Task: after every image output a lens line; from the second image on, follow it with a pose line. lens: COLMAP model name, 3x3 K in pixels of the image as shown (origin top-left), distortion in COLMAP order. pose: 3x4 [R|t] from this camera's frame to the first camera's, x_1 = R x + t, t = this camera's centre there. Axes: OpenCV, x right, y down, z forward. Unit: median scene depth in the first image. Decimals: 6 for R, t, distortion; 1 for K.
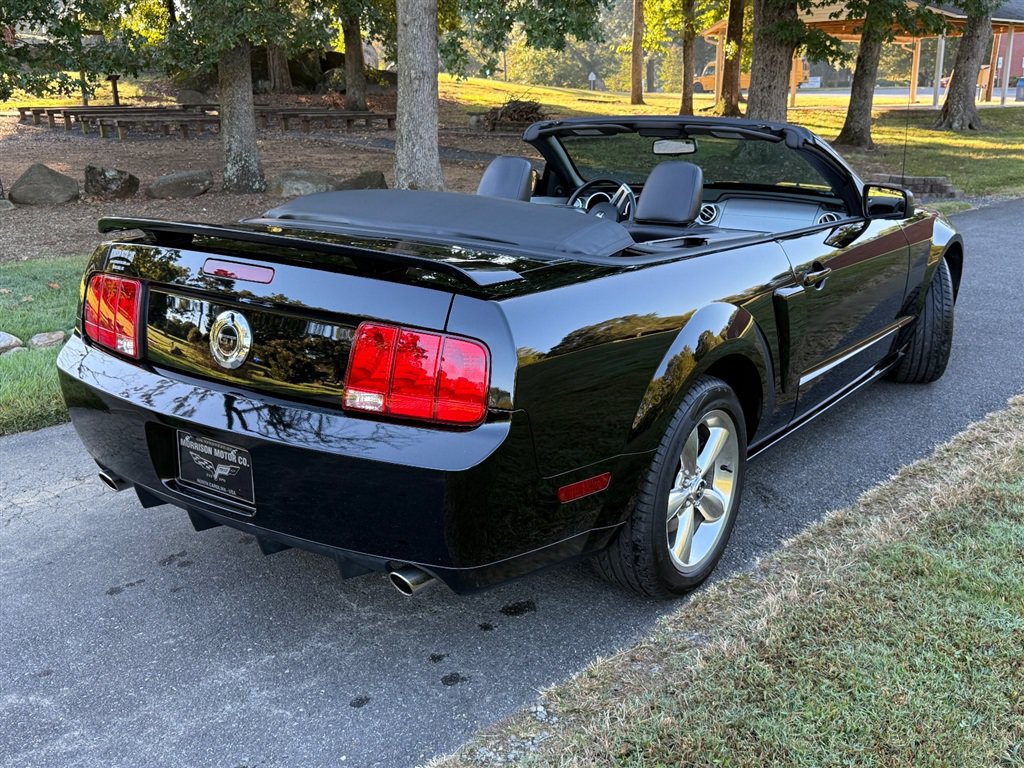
lens RADIAL K [[950.3, 0, 512.0], [0, 950.3, 384.0], [0, 0, 1]] dist [0.142067, -0.257487]
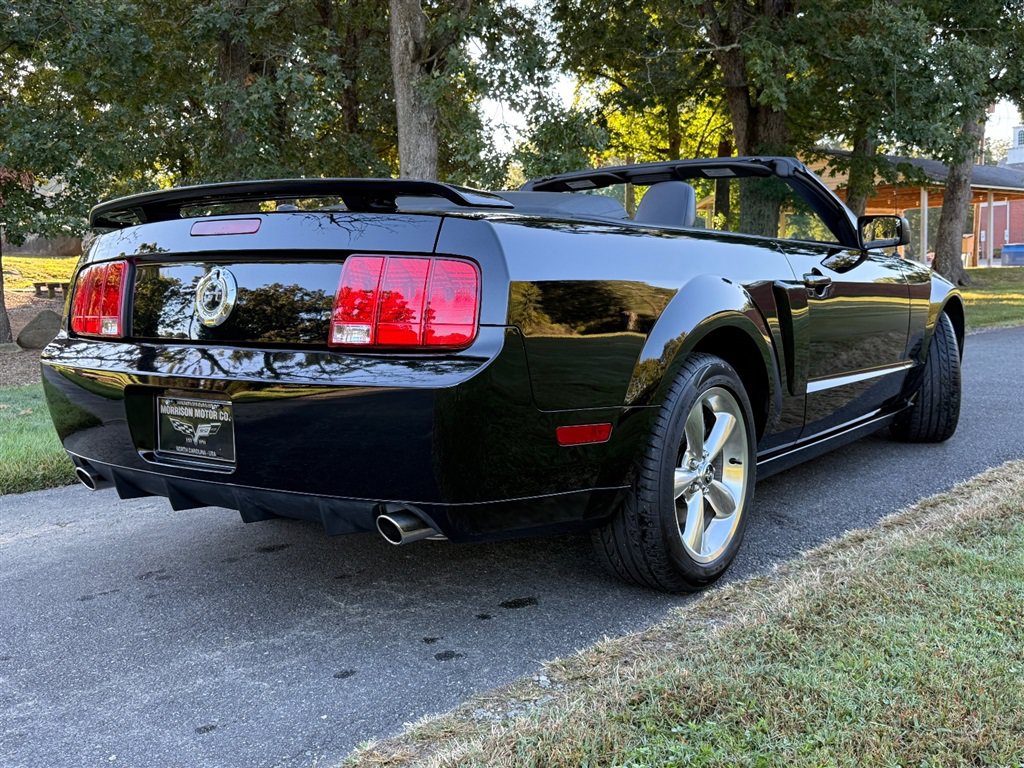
lens RADIAL K [[952.7, 0, 507.7], [0, 952.7, 401.4], [0, 0, 1]] dist [0.132792, -0.248837]
pose [[0.999773, -0.019933, -0.007466, 0.006526], [0.018368, 0.985171, -0.170590, 0.195187], [0.010755, 0.170414, 0.985314, 0.051901]]
